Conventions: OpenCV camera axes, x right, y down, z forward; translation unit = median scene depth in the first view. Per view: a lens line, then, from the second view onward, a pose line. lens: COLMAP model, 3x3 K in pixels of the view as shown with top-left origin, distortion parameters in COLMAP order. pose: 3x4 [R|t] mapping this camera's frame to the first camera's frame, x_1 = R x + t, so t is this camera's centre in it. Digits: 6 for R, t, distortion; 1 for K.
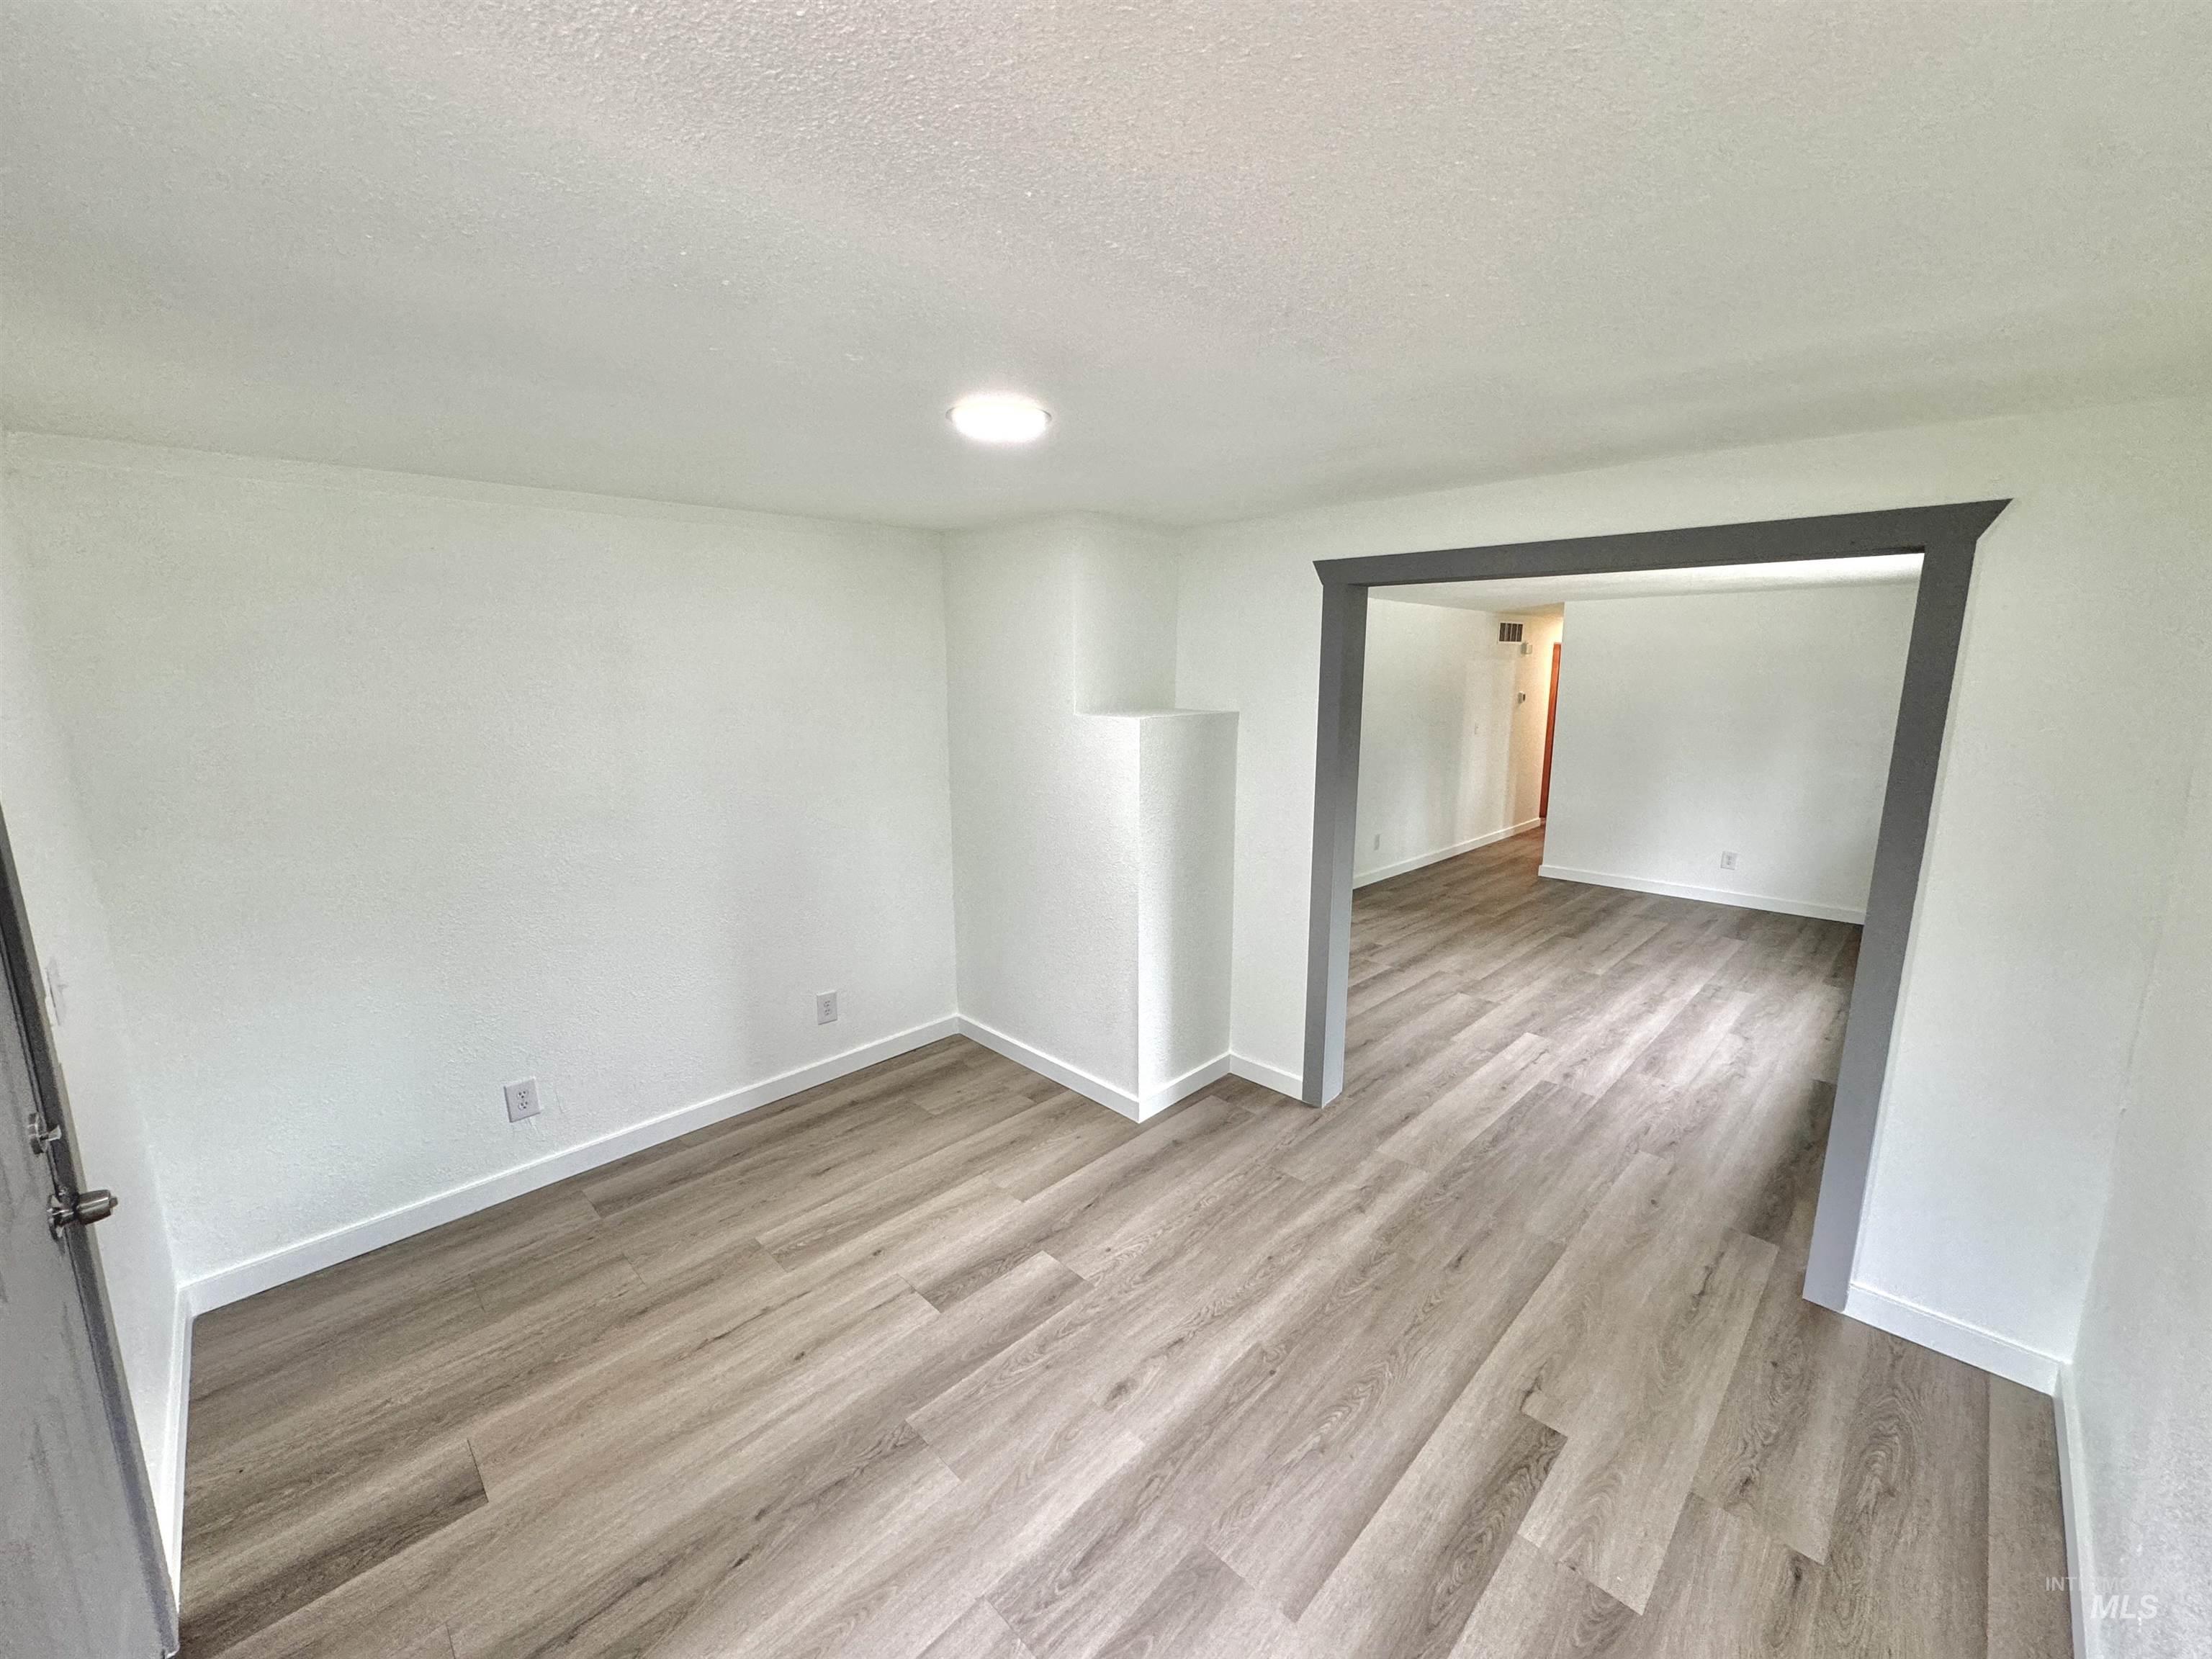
lens RADIAL K [[879.1, 0, 1106.0], [0, 879.1, 829.5], [0, 0, 1]] dist [-0.001562, 0.000350]
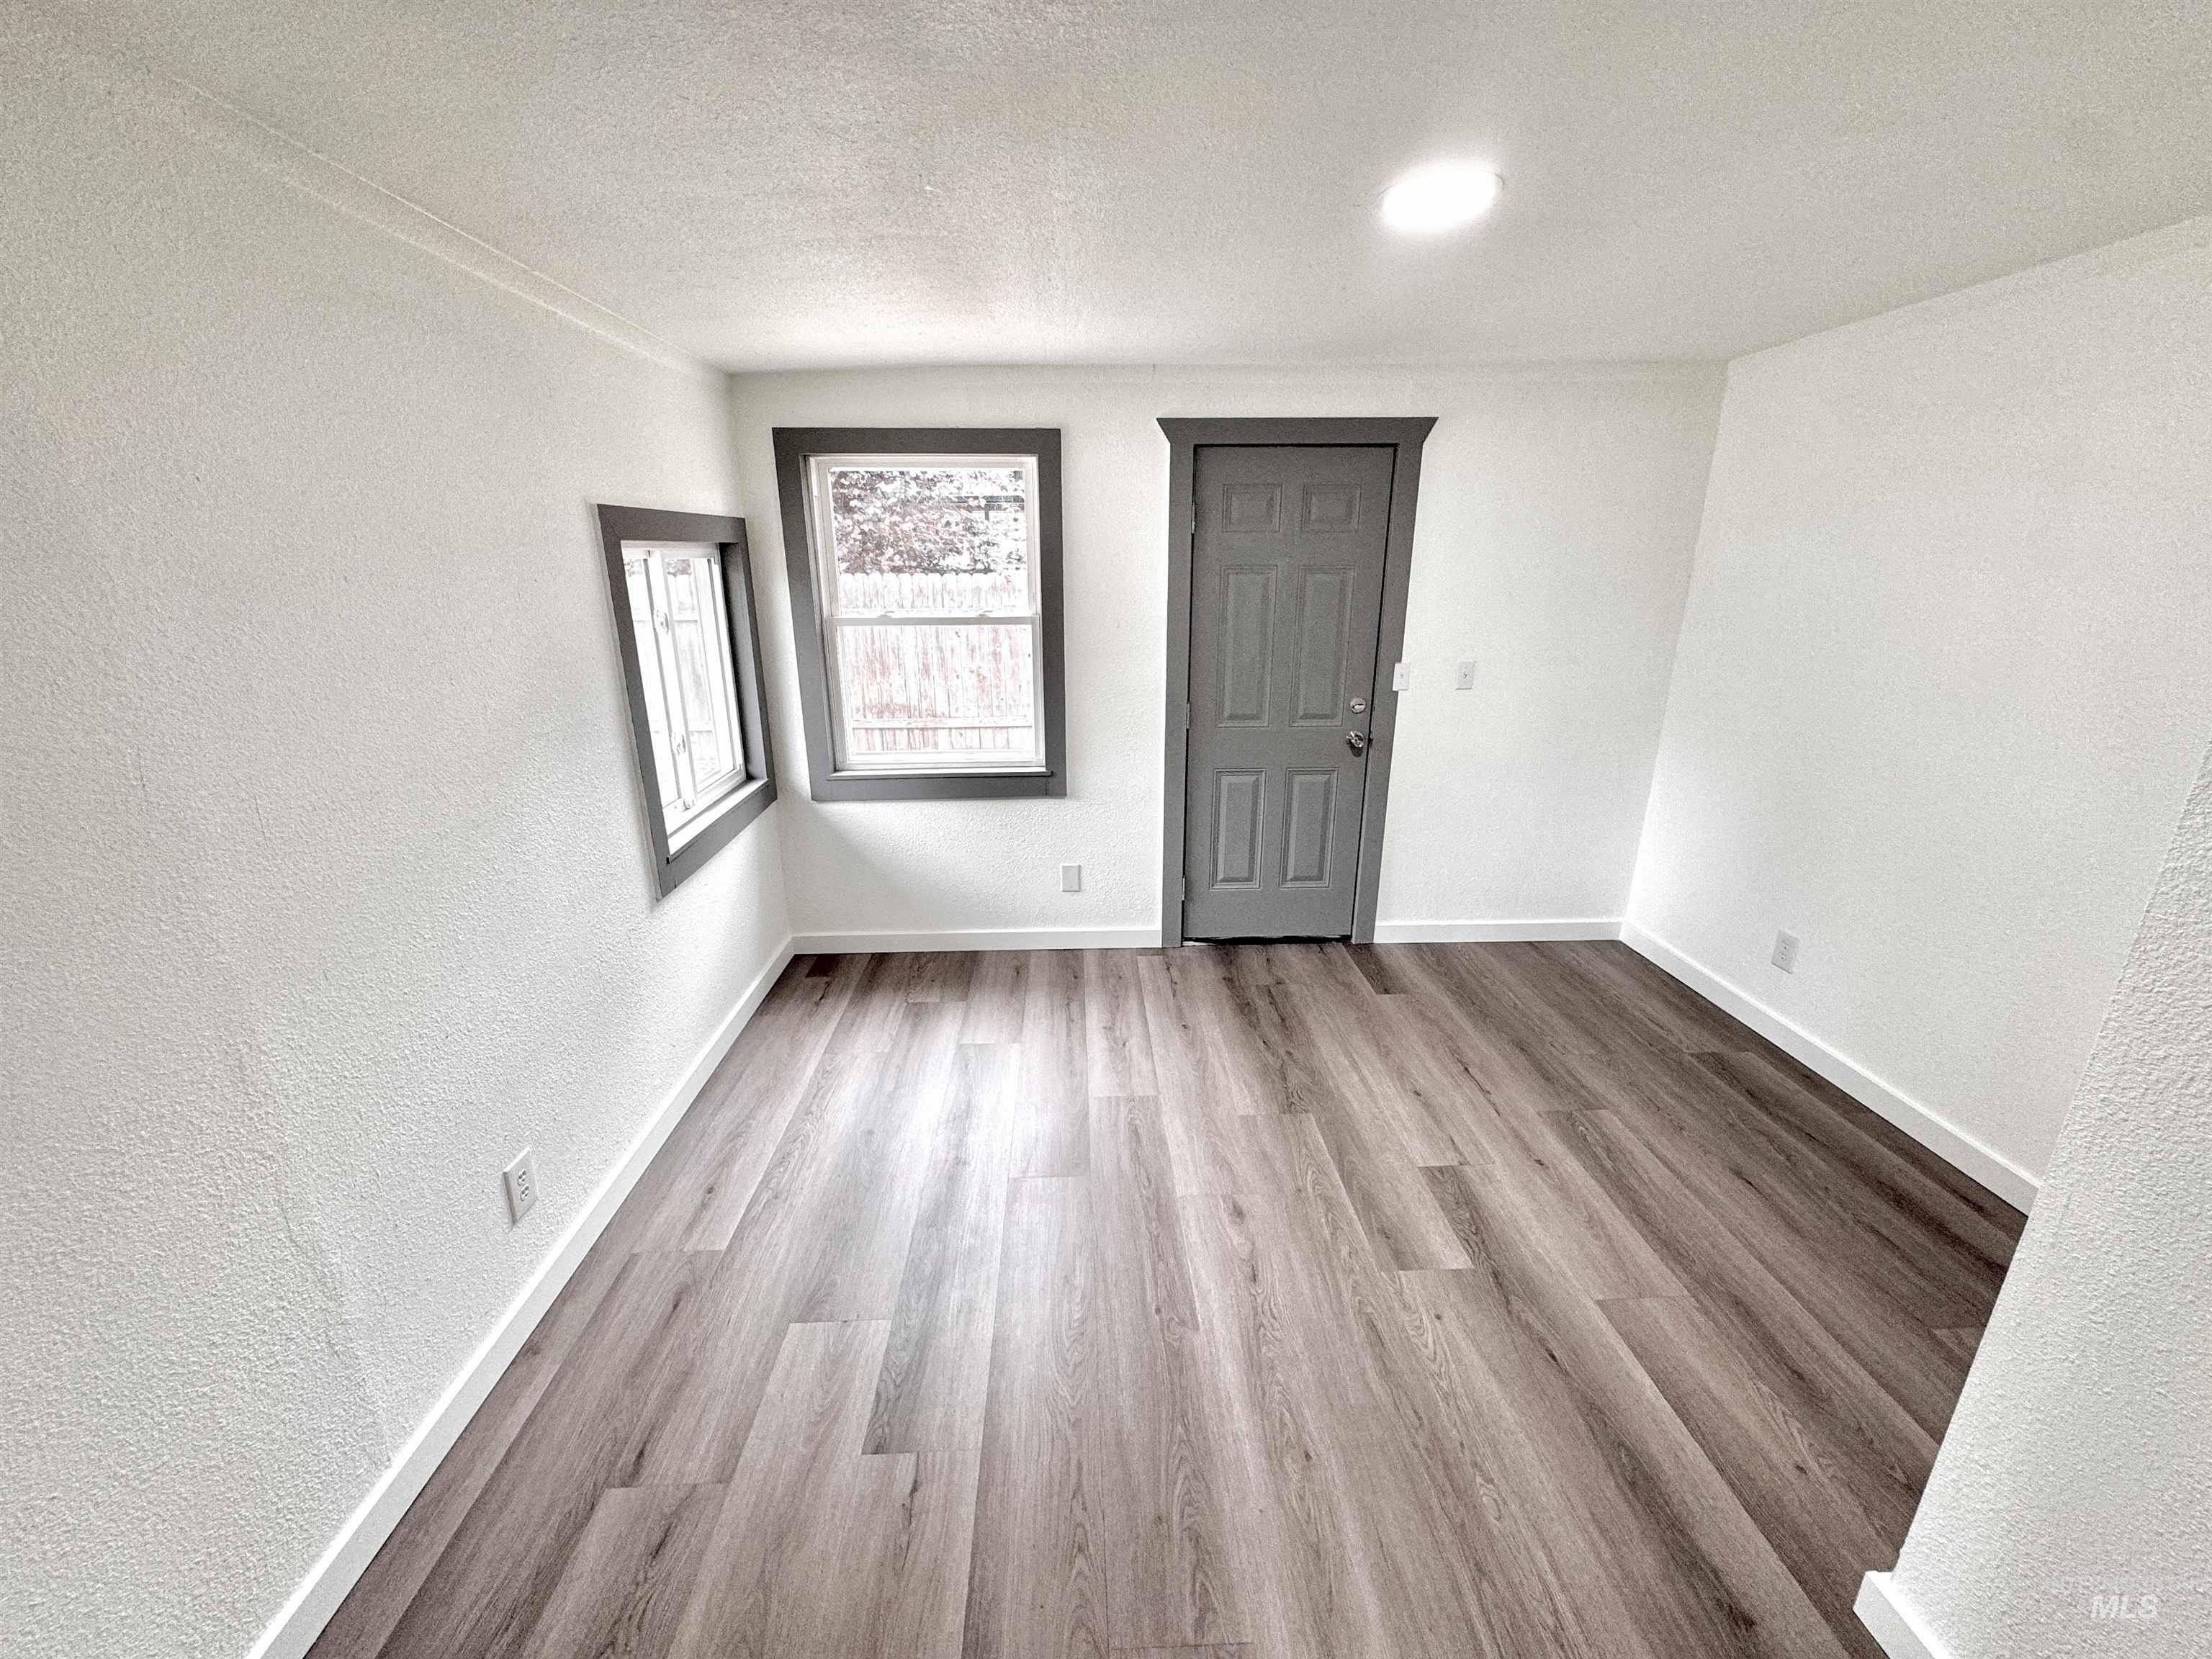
lens RADIAL K [[879.1, 0, 1106.0], [0, 879.1, 829.5], [0, 0, 1]] dist [-0.001562, 0.000350]
pose [[-0.679390, 0.226975, -0.697790, 0.561195], [-0.125786, 0.900855, 0.415497, -0.146129], [0.722915, 0.370057, -0.583482, 0.987139]]
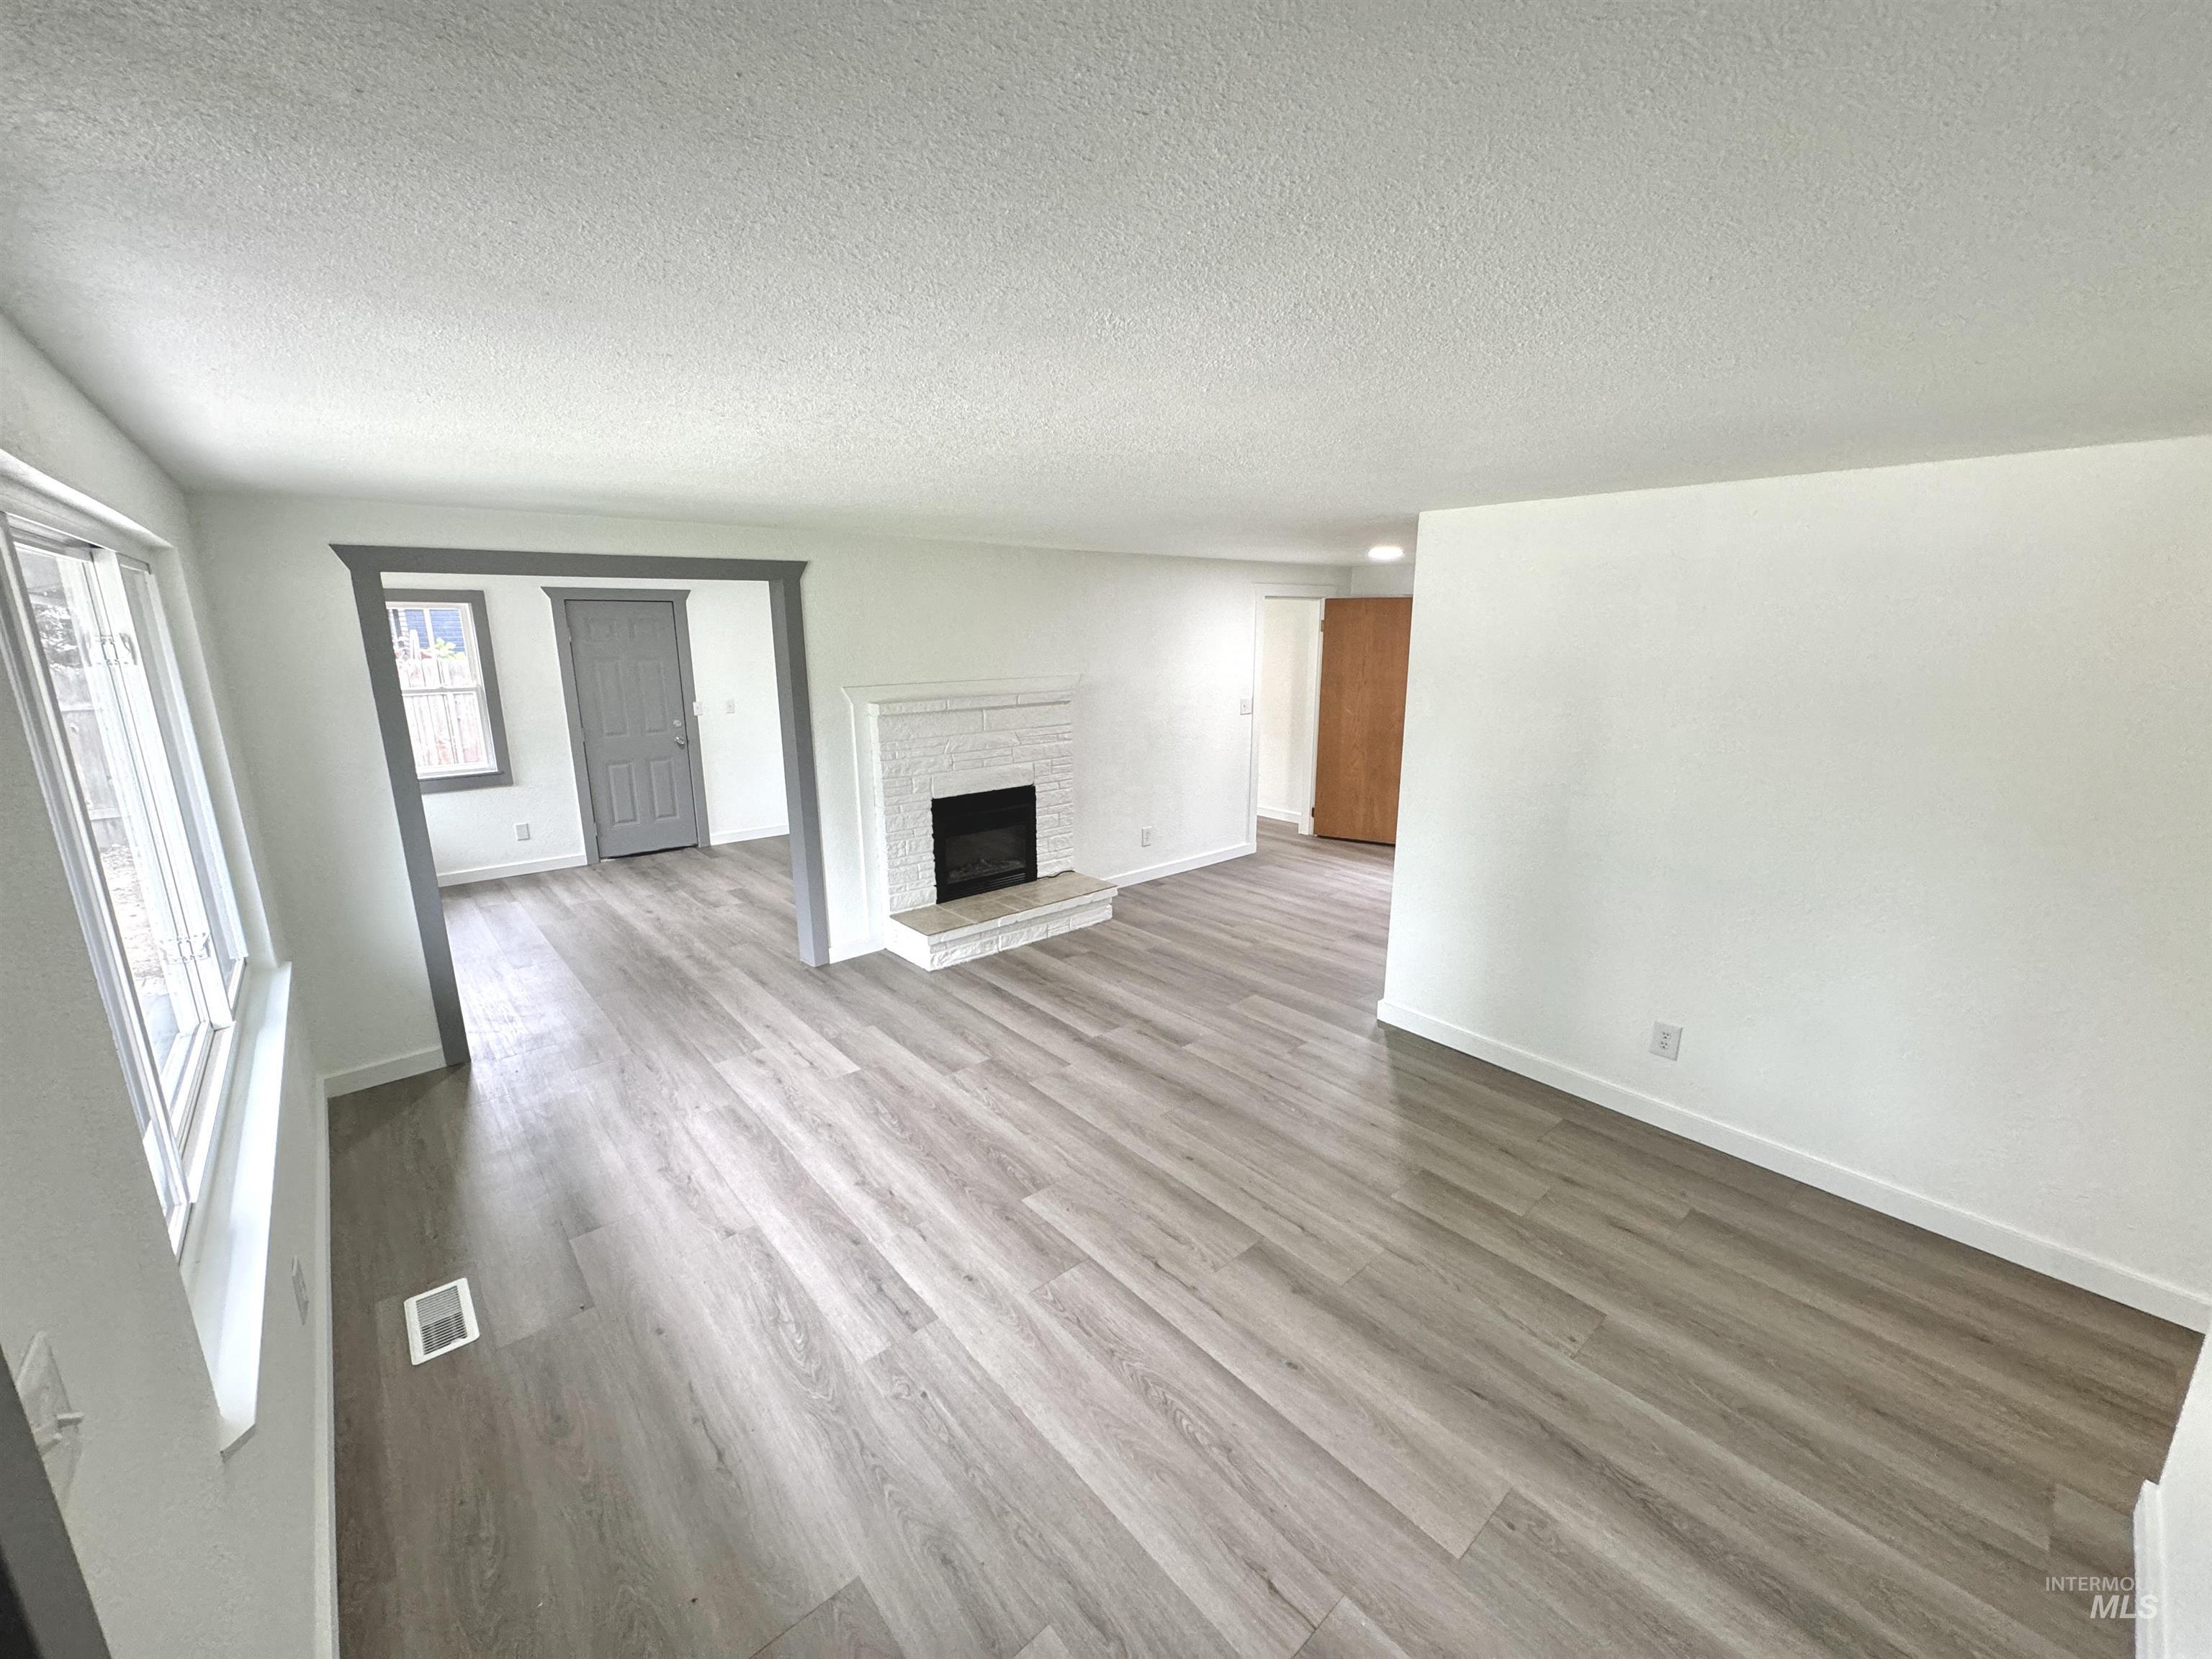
lens RADIAL K [[879.1, 0, 1106.0], [0, 879.1, 829.5], [0, 0, 1]] dist [-0.001562, 0.000350]
pose [[-0.068426, 0.227406, -0.971393, 1.816300], [-0.178321, 0.955208, 0.236178, -0.353069], [0.981590, 0.189380, -0.024810, 1.761457]]
